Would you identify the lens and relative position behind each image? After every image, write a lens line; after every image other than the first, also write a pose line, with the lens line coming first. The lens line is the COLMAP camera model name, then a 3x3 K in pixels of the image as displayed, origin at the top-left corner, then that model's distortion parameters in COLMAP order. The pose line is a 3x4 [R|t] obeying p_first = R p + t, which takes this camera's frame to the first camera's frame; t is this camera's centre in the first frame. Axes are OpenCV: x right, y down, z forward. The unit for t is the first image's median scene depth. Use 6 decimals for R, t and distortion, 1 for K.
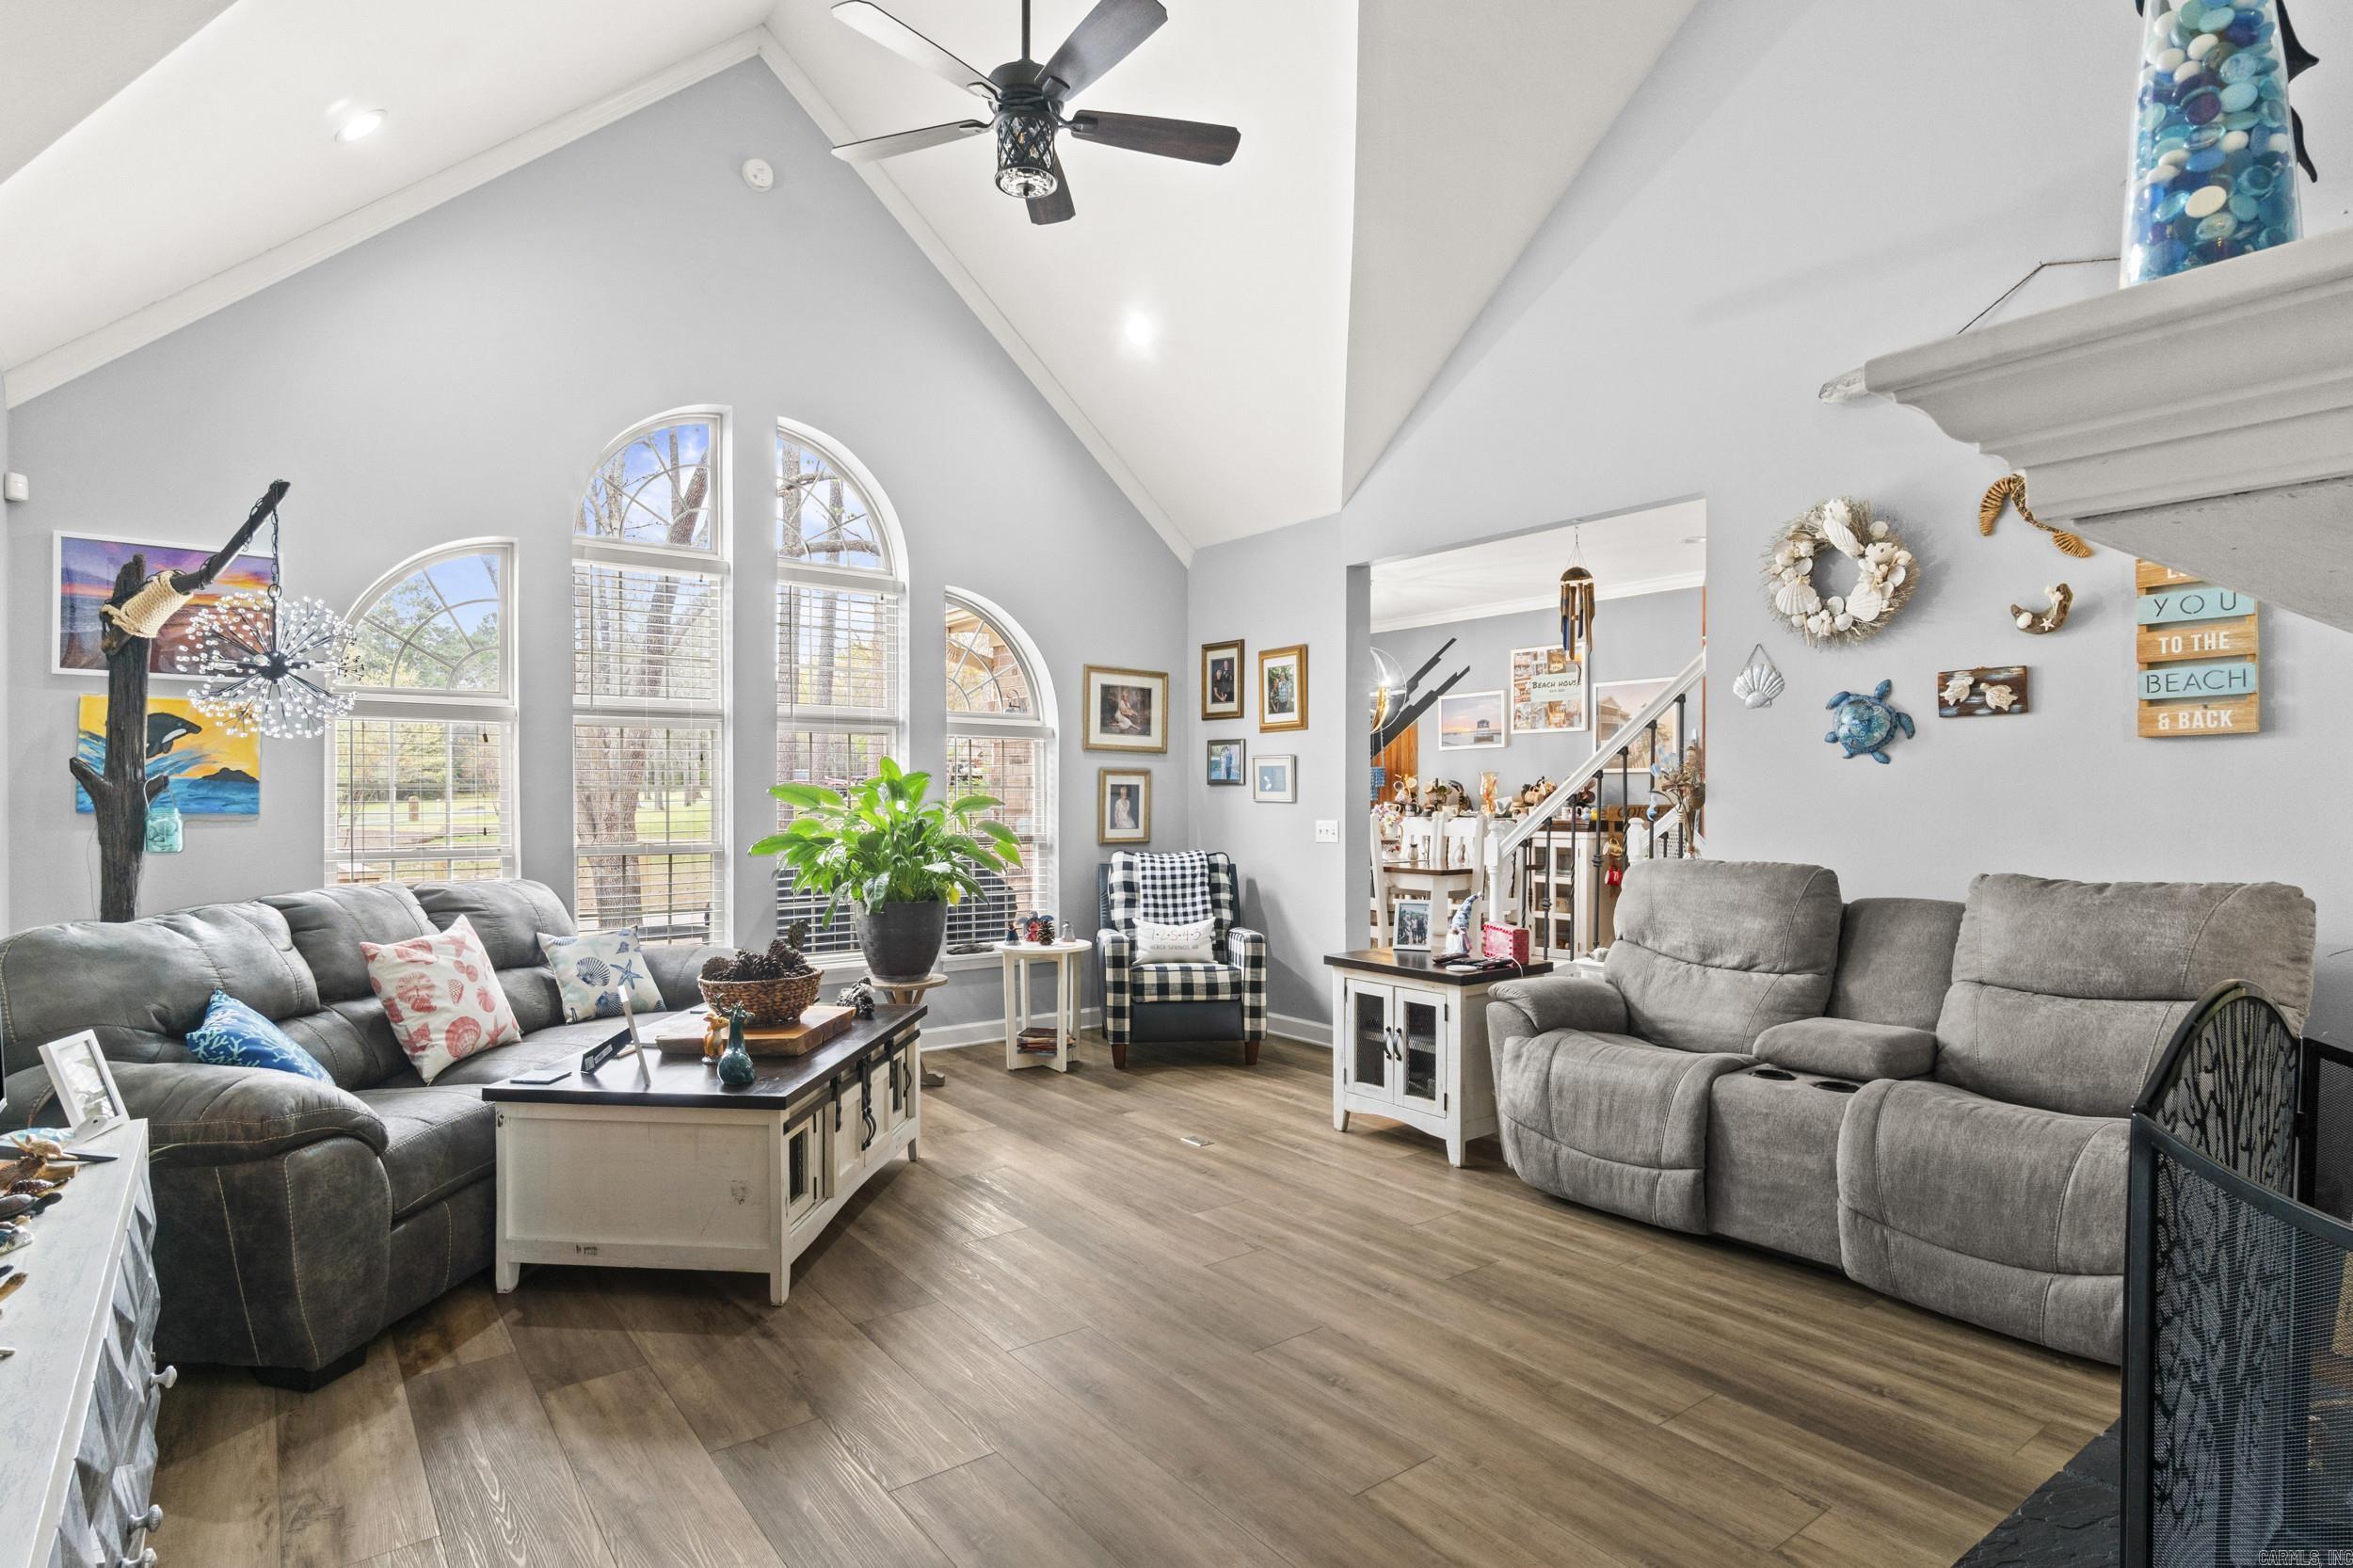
lens RADIAL K [[1195.8, 0, 1169.6], [0, 1195.8, 793.5], [0, 0, 1]] dist [-0.008410, -0.000430]
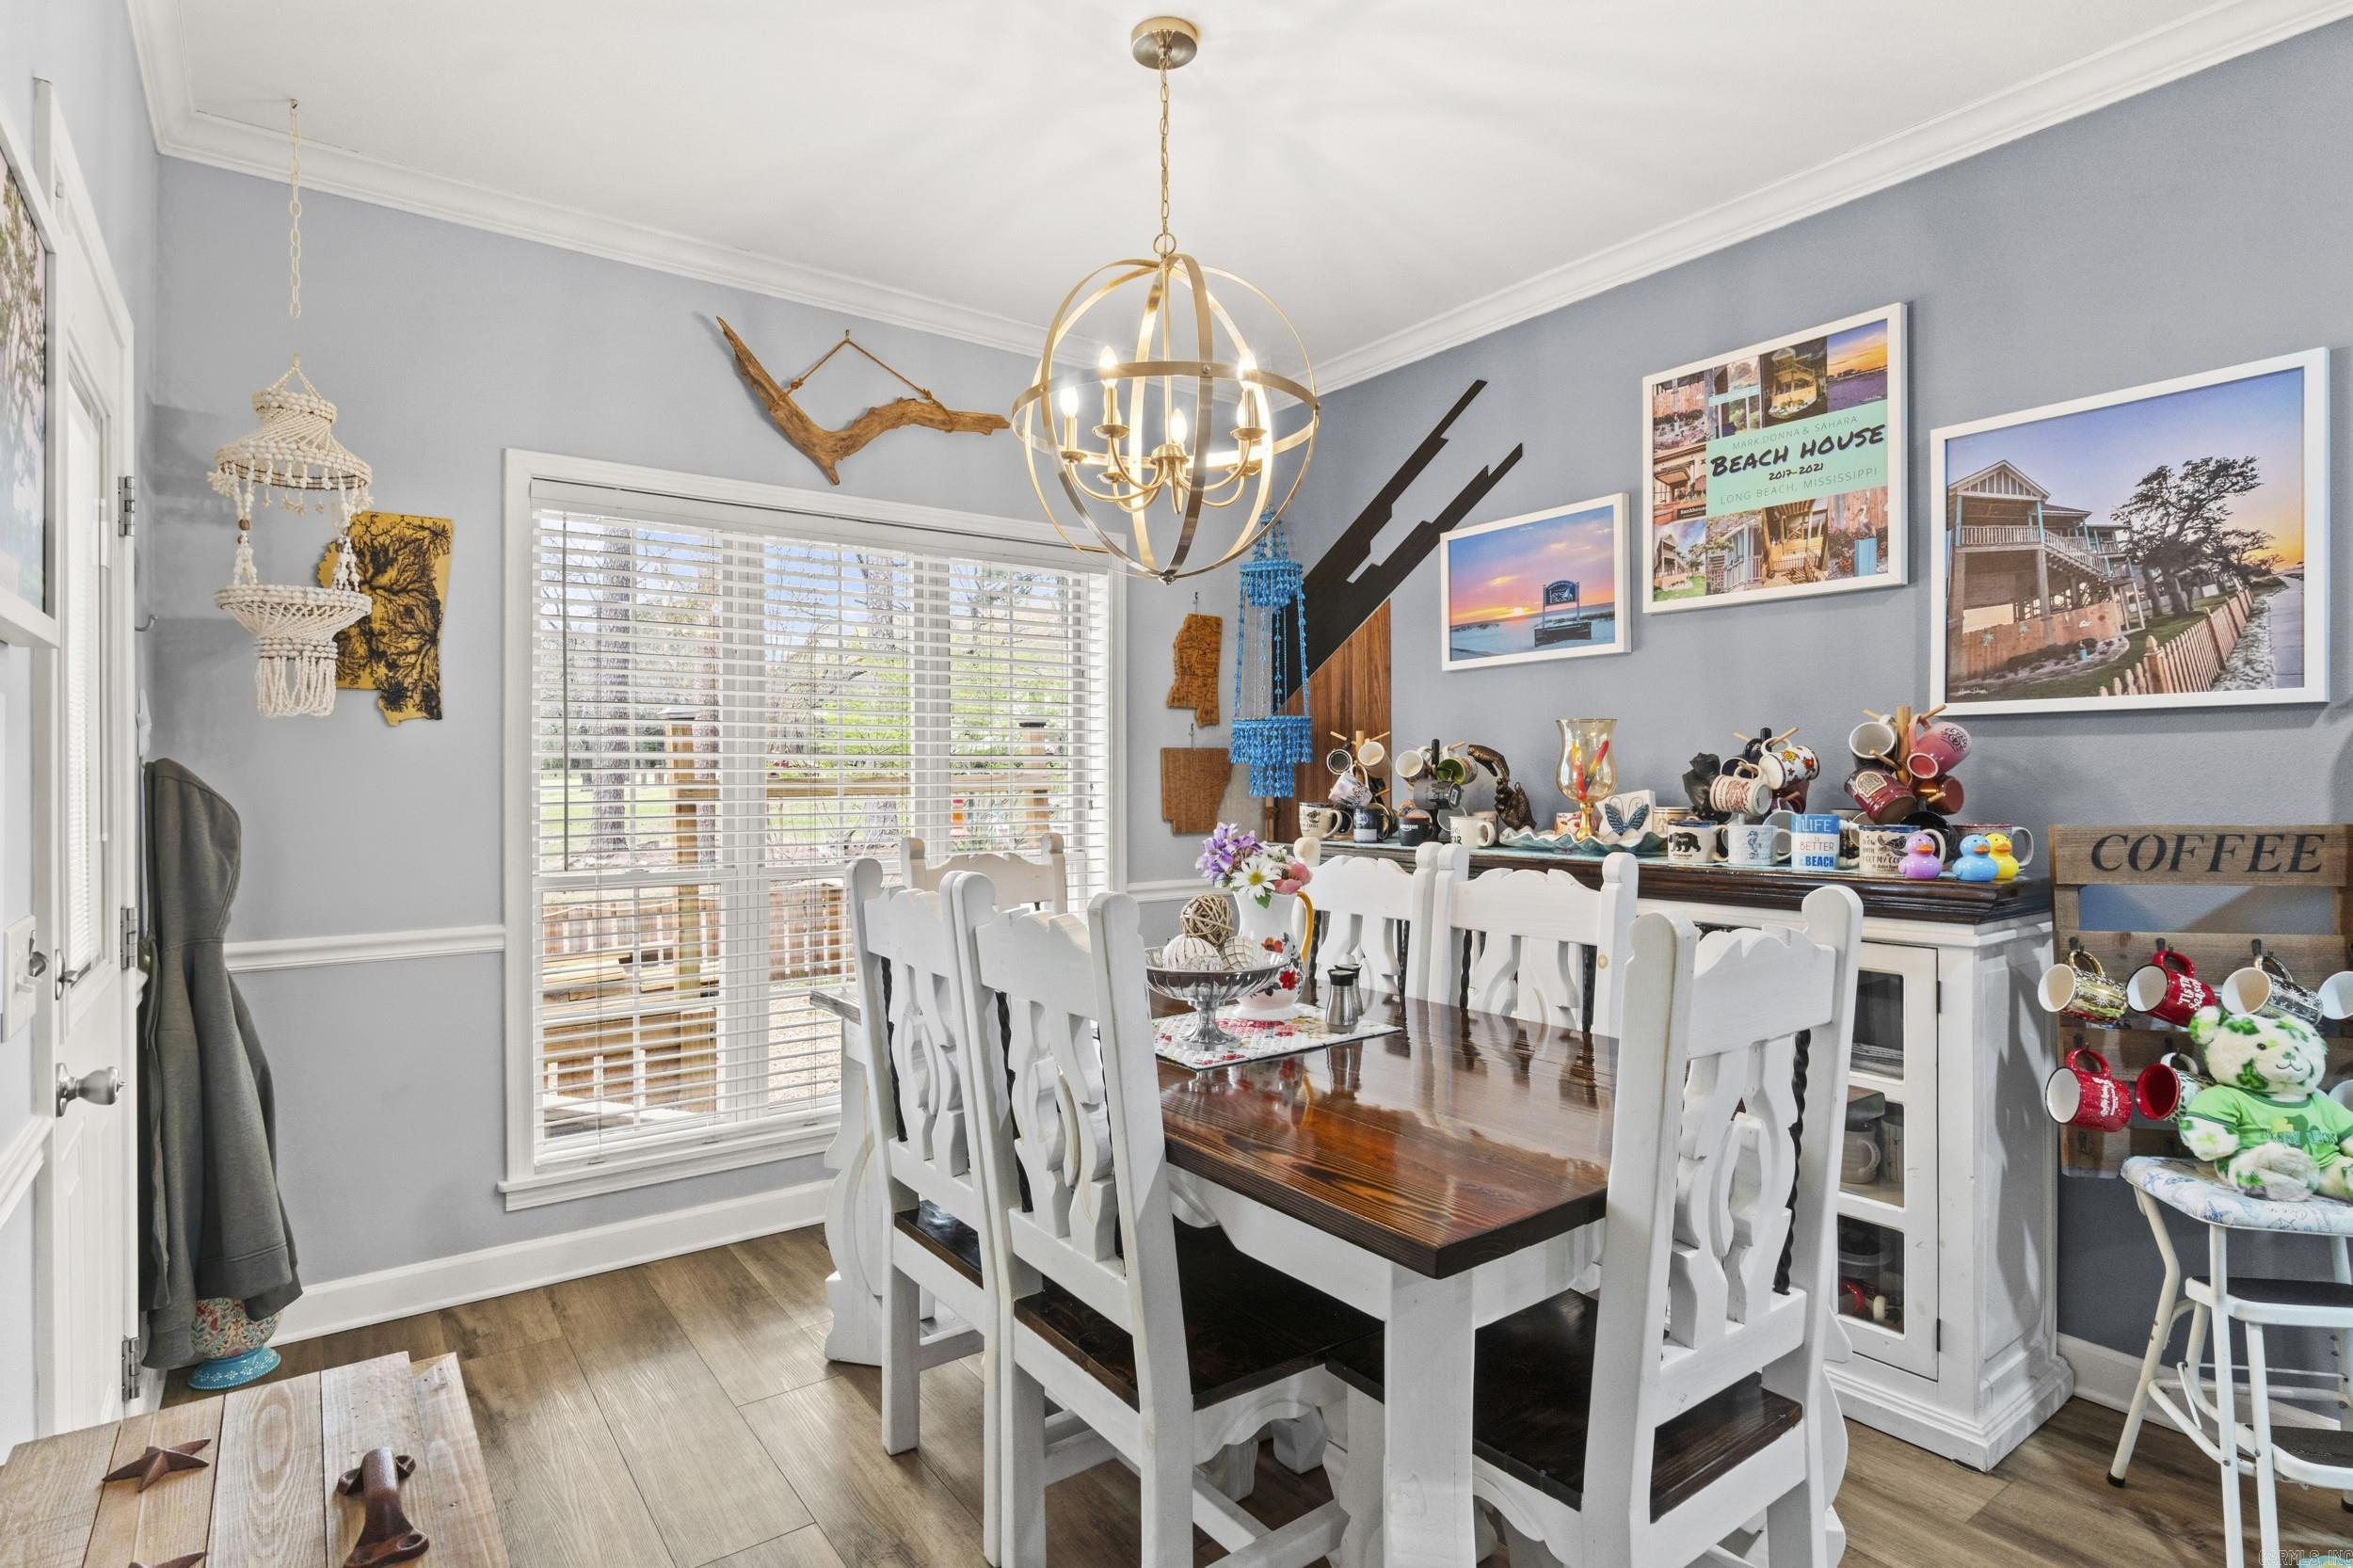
lens RADIAL K [[1195.8, 0, 1181.4], [0, 1195.8, 780.7], [0, 0, 1]] dist [-0.008410, -0.000430]
pose [[0.999985, -0.004327, 0.003423, 0.144838], [0.004308, 0.999975, 0.005619, -0.002578], [-0.003447, -0.005604, 0.999978, 0.636976]]
